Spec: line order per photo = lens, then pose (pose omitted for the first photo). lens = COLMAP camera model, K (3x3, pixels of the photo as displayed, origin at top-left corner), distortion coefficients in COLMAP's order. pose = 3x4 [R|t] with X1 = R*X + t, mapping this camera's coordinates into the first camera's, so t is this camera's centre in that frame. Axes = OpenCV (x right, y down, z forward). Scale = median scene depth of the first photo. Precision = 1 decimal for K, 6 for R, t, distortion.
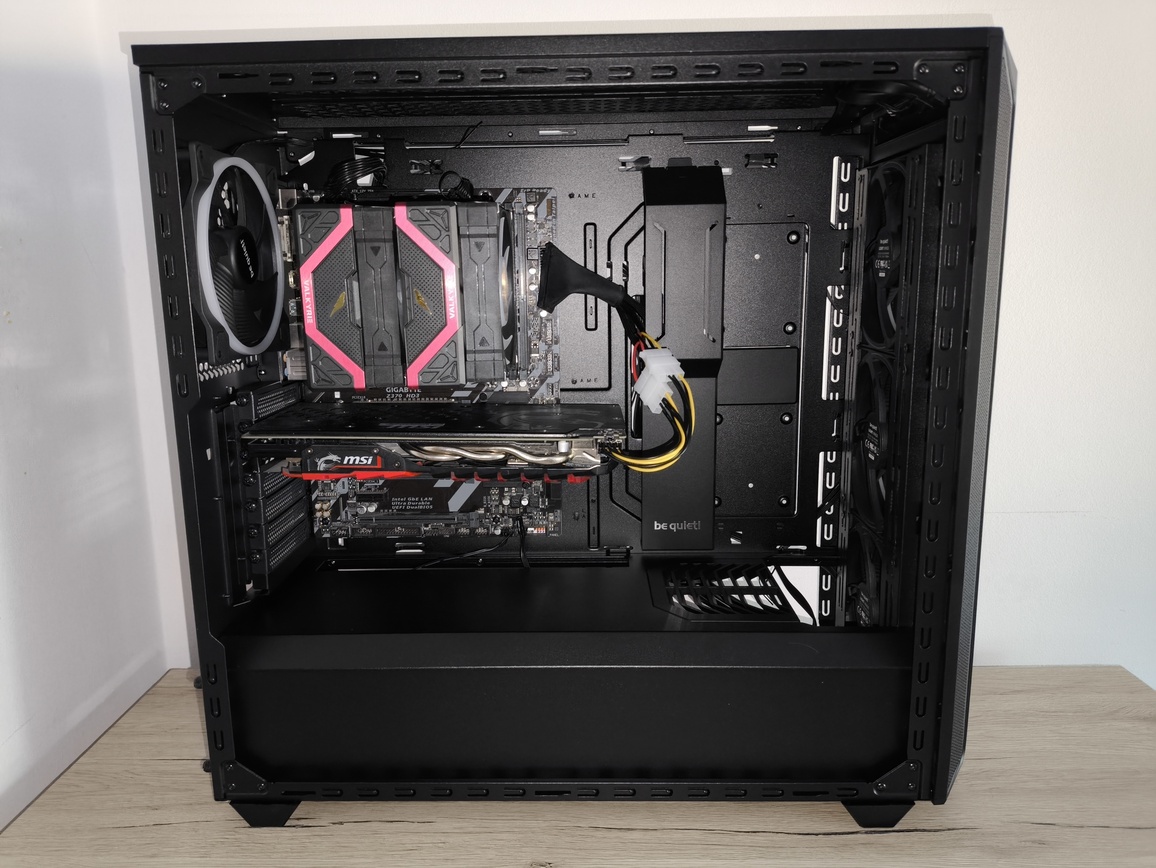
lens RADIAL K [[851.0, 0, 575.7], [0, 851.0, 430.8], [0, 0, 1]] dist [0.028657, -0.024221]
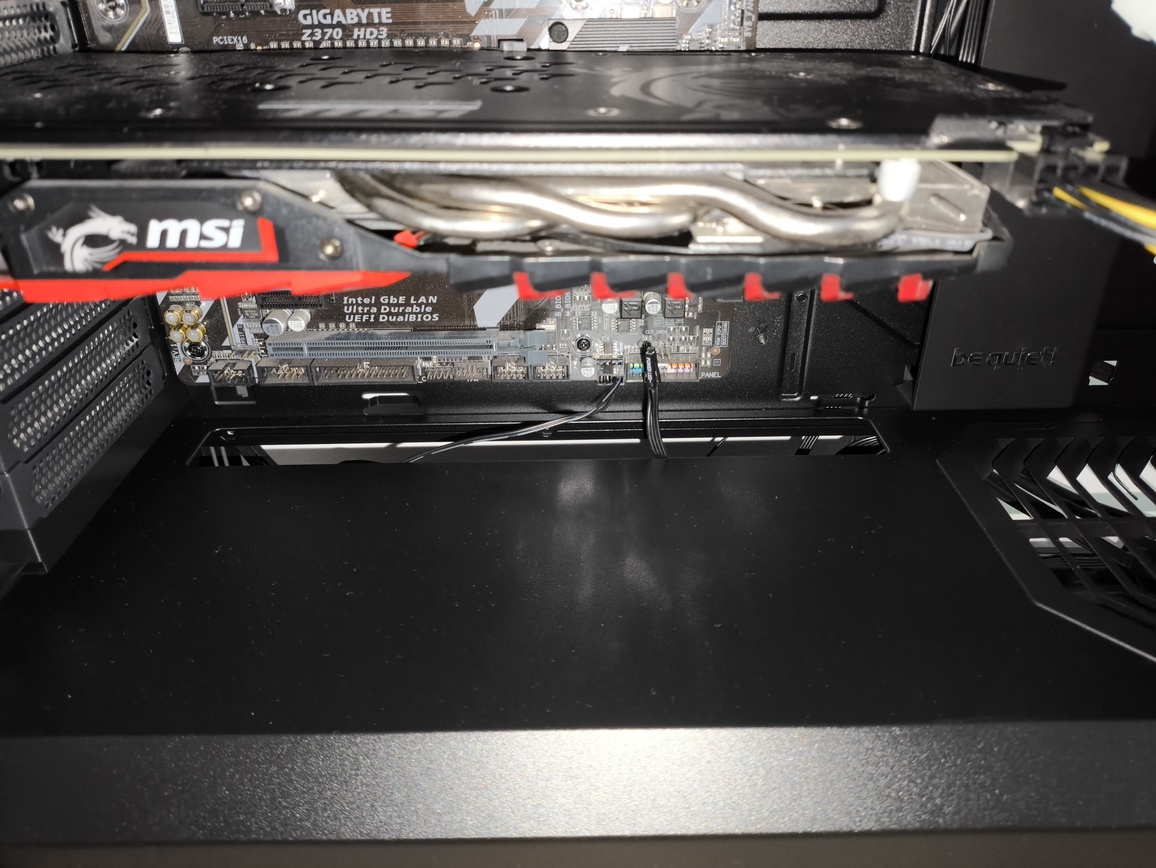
lens RADIAL K [[851.0, 0, 581.0], [0, 851.0, 429.6], [0, 0, 1]] dist [0.028657, -0.024221]
pose [[0.999591, -0.012806, 0.025578, -0.107206], [0.003836, 0.946119, 0.323797, 0.002726], [-0.028346, -0.323566, 0.945781, 0.566974]]
